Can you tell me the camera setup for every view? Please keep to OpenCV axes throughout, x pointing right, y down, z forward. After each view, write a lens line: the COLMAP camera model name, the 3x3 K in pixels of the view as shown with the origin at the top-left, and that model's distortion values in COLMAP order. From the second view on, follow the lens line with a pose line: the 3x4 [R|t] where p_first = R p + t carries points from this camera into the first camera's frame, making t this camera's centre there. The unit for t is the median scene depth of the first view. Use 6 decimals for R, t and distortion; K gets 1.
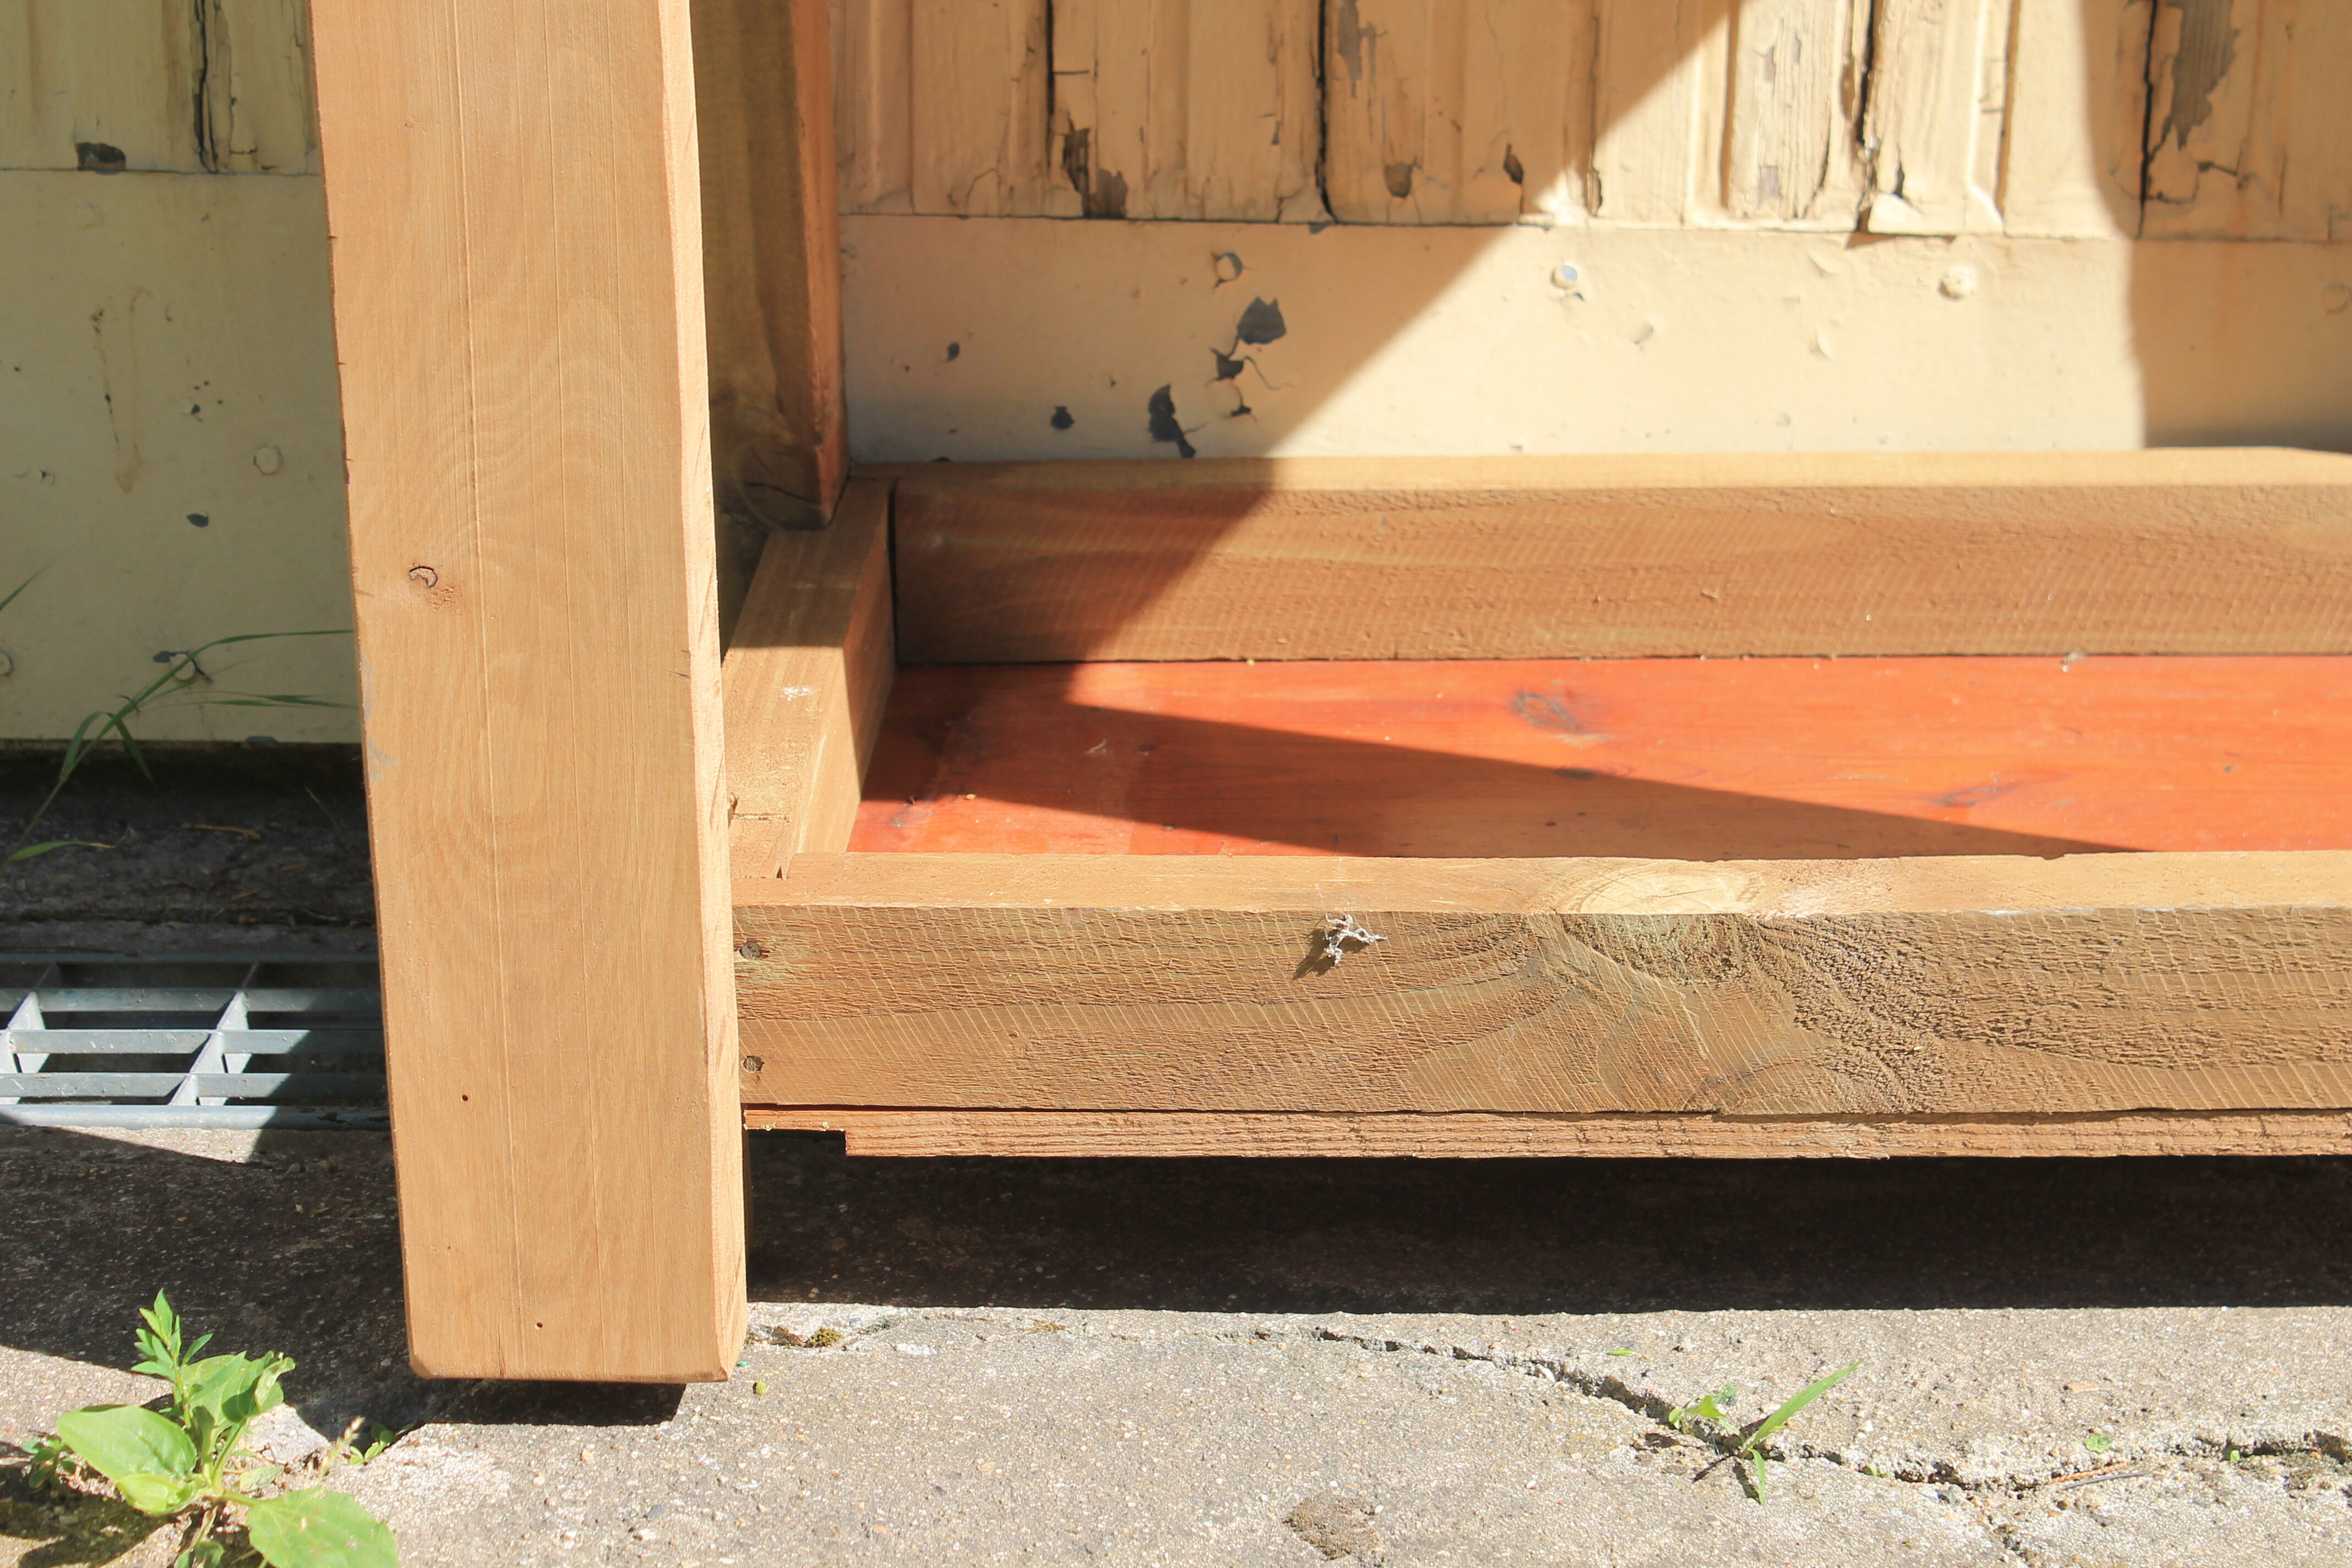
lens RADIAL K [[4785.3, 0, 1225.2], [0, 4785.3, 744.0], [0, 0, 1]] dist [0.040678, 0.000000]
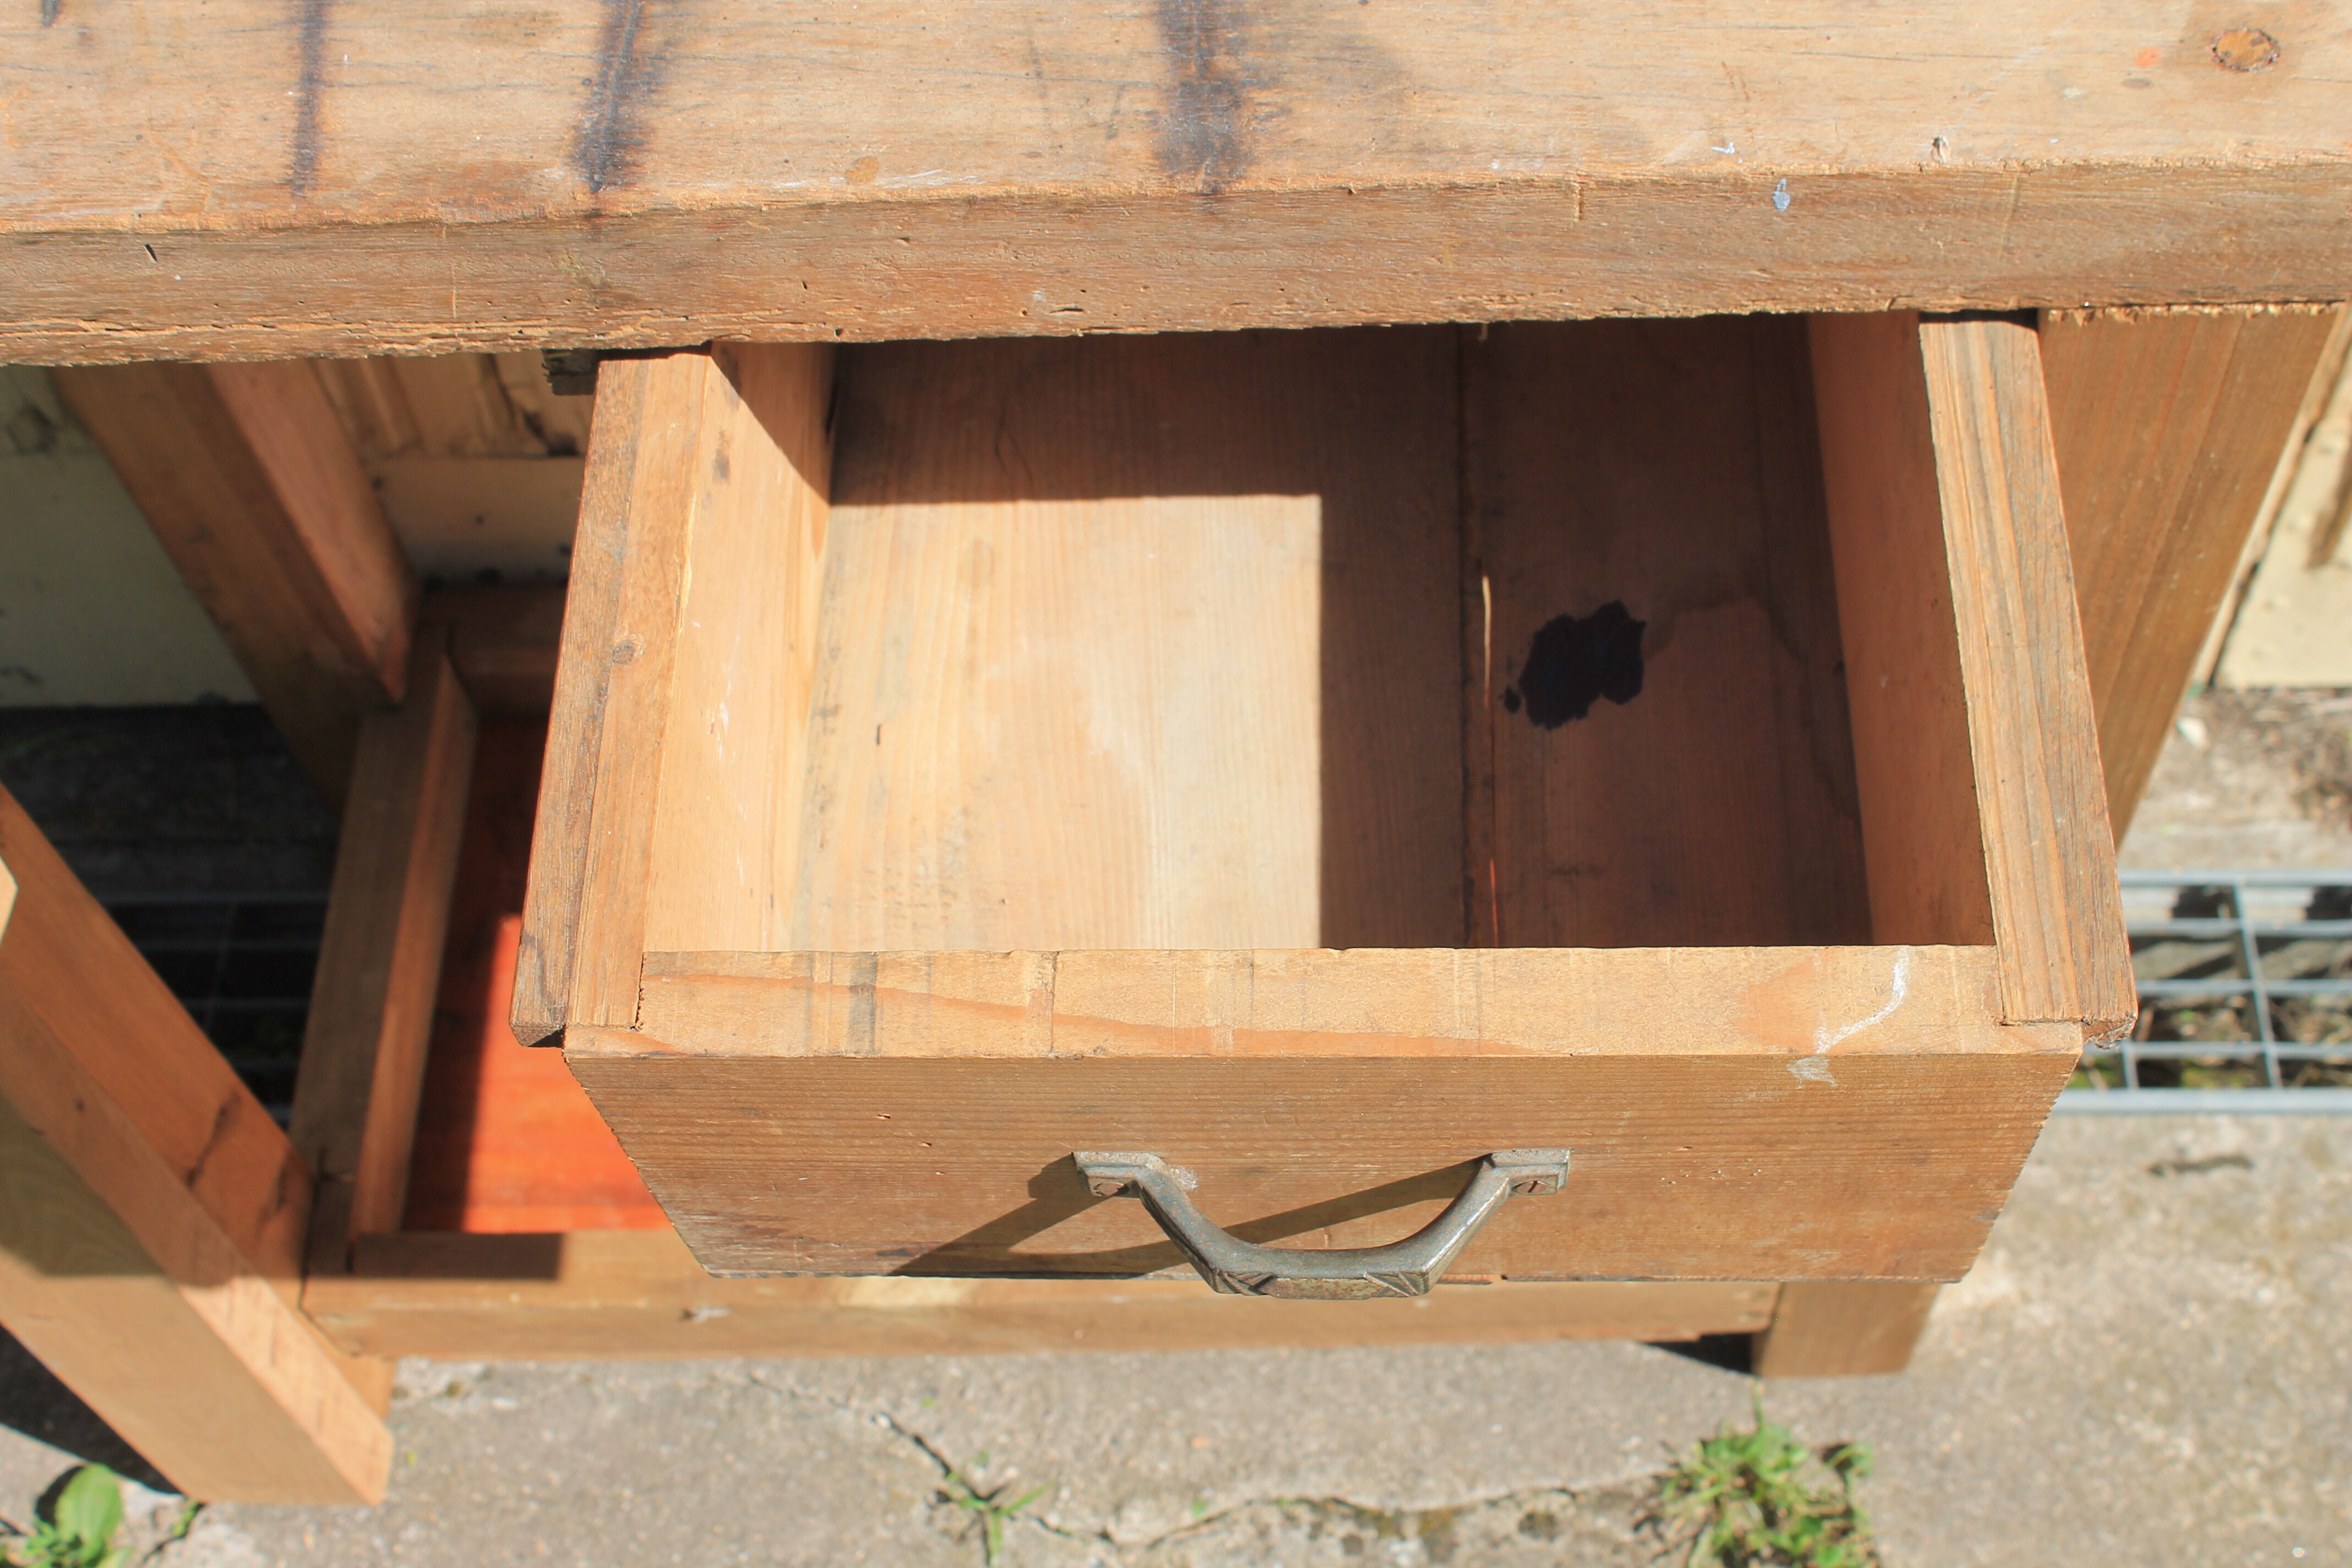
lens RADIAL K [[2971.3, 0, 1199.9], [0, 2971.3, 770.7], [0, 0, 1]] dist [-0.052108, 0.000000]
pose [[0.998567, -0.042633, -0.032344, 0.197260], [0.053514, 0.793614, 0.606064, -0.593761], [-0.000170, -0.606926, 0.794758, 0.293388]]
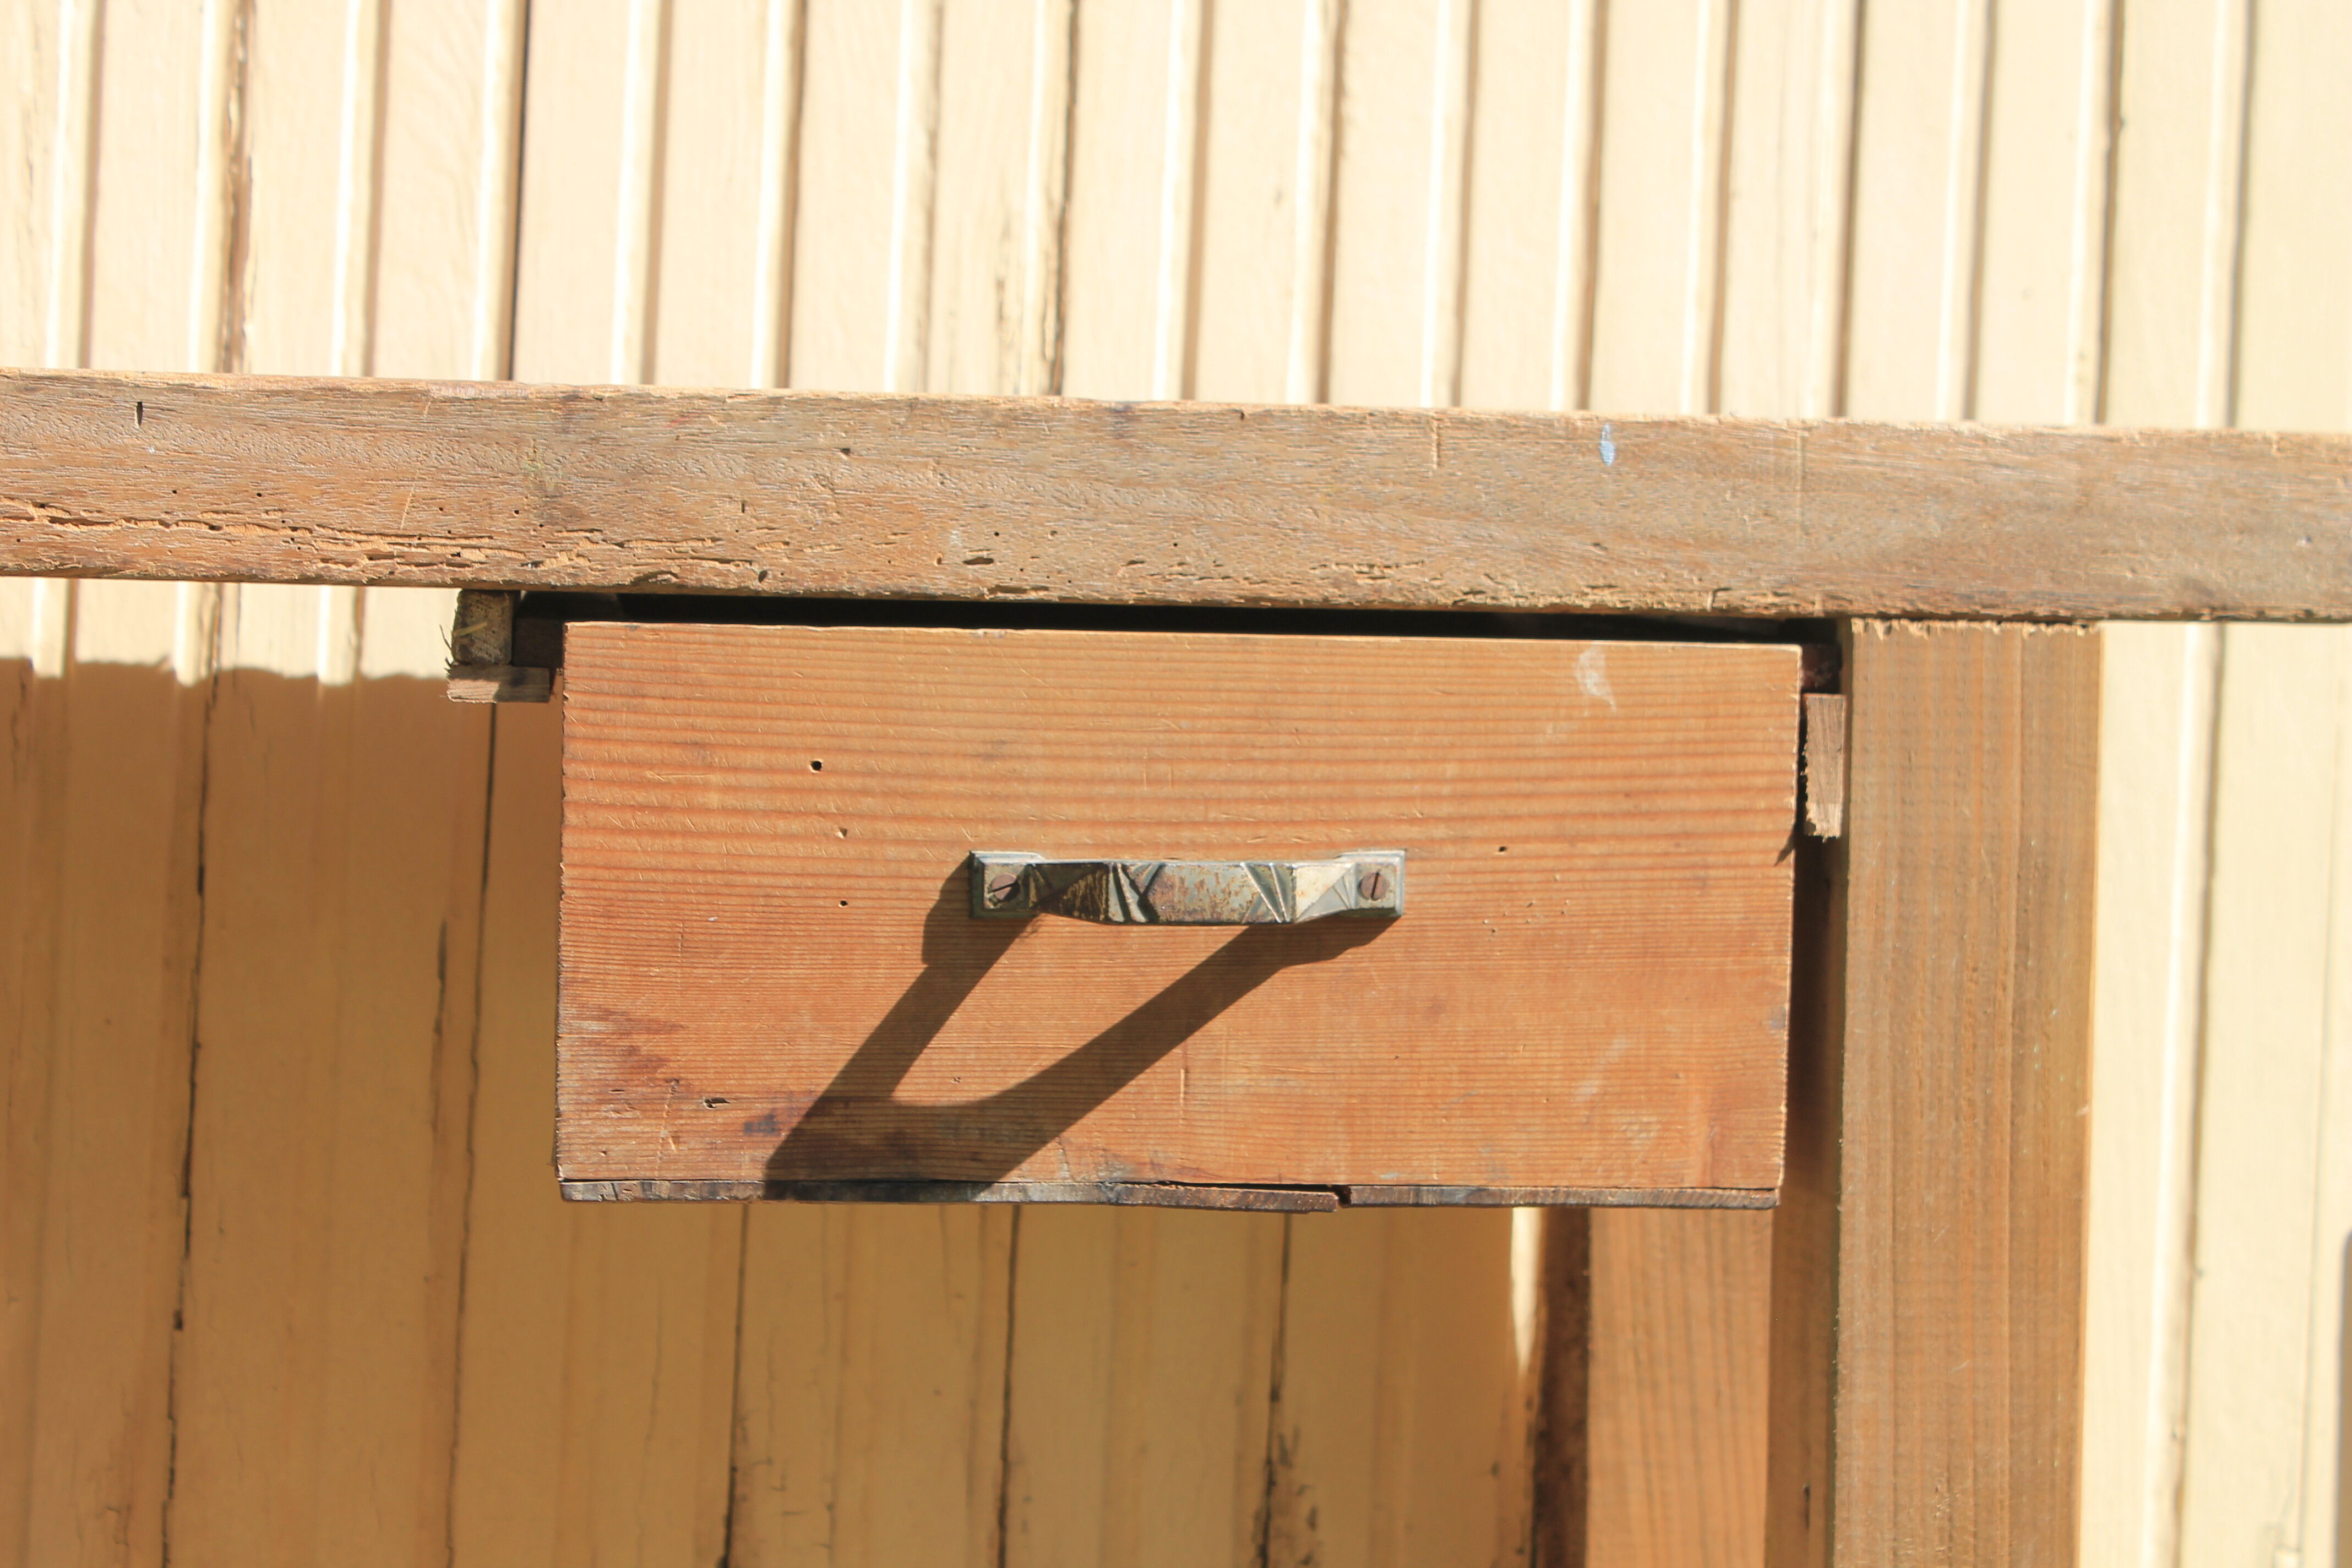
lens RADIAL K [[4757.7, 0, 1224.1], [0, 4757.7, 751.2], [0, 0, 1]] dist [0.052341, 0.000000]
pose [[0.984466, 0.026248, 0.173601, 0.066132], [0.033407, 0.942695, -0.331978, -0.070927], [-0.172367, 0.332621, 0.927175, -0.040995]]
